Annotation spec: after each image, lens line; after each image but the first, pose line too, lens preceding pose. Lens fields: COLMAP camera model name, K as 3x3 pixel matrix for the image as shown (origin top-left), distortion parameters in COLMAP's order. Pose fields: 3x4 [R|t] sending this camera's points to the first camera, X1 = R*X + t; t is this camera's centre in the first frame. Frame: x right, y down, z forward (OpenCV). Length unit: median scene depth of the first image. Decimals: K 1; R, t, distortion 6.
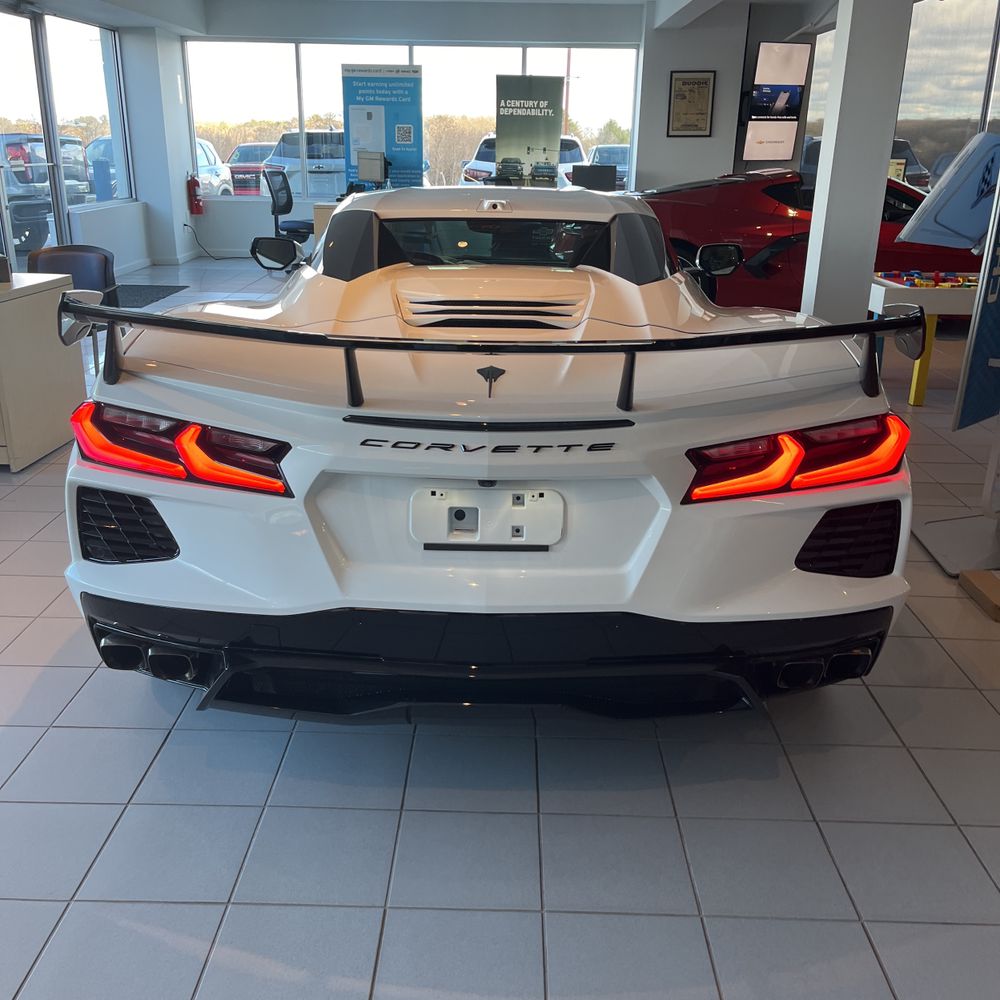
lens RADIAL K [[1011.7, 0, 505.2], [0, 1011.7, 505.6], [0, 0, 1]] dist [0.066501, -0.072159]
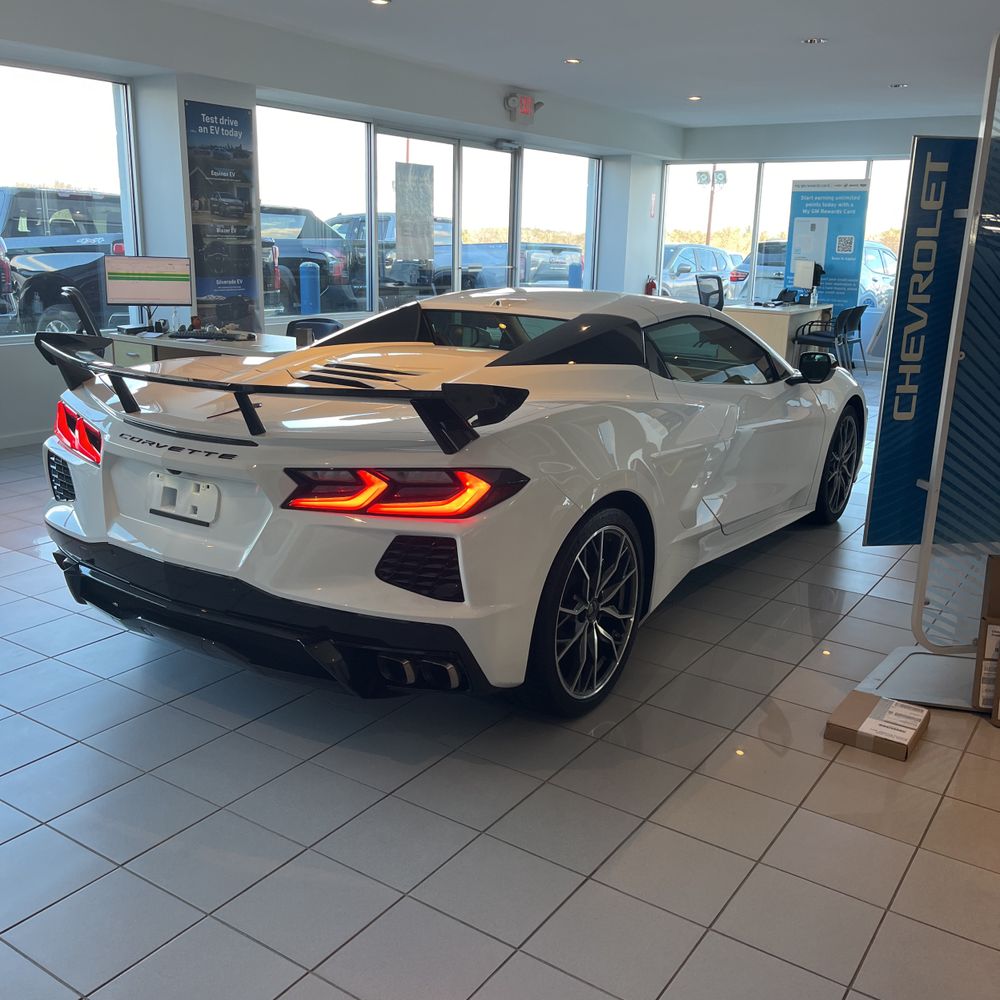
lens RADIAL K [[1027.7, 0, 538.0], [0, 1027.7, 498.8], [0, 0, 1]] dist [0.066168, -0.018024]
pose [[0.848919, 0.140103, -0.509615, 0.208840], [-0.193137, 0.979773, -0.052371, -0.001252], [0.491969, 0.142885, 0.858807, -0.005871]]
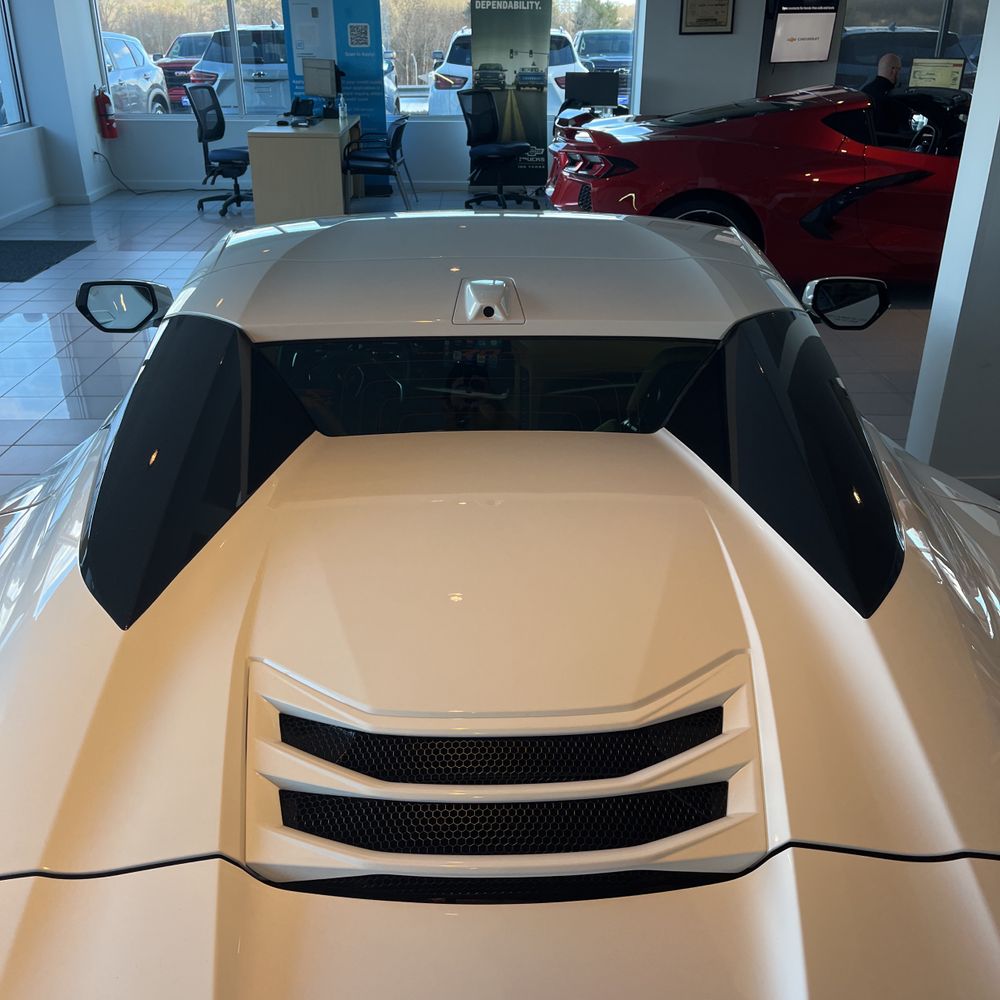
lens RADIAL K [[1006.9, 0, 520.5], [0, 1006.9, 500.8], [0, 0, 1]] dist [0.077471, -0.089157]
pose [[0.999234, -0.026475, 0.028835, -0.003334], [0.023435, 0.994603, 0.101074, -0.074764], [-0.031355, -0.100321, 0.994461, 0.150097]]
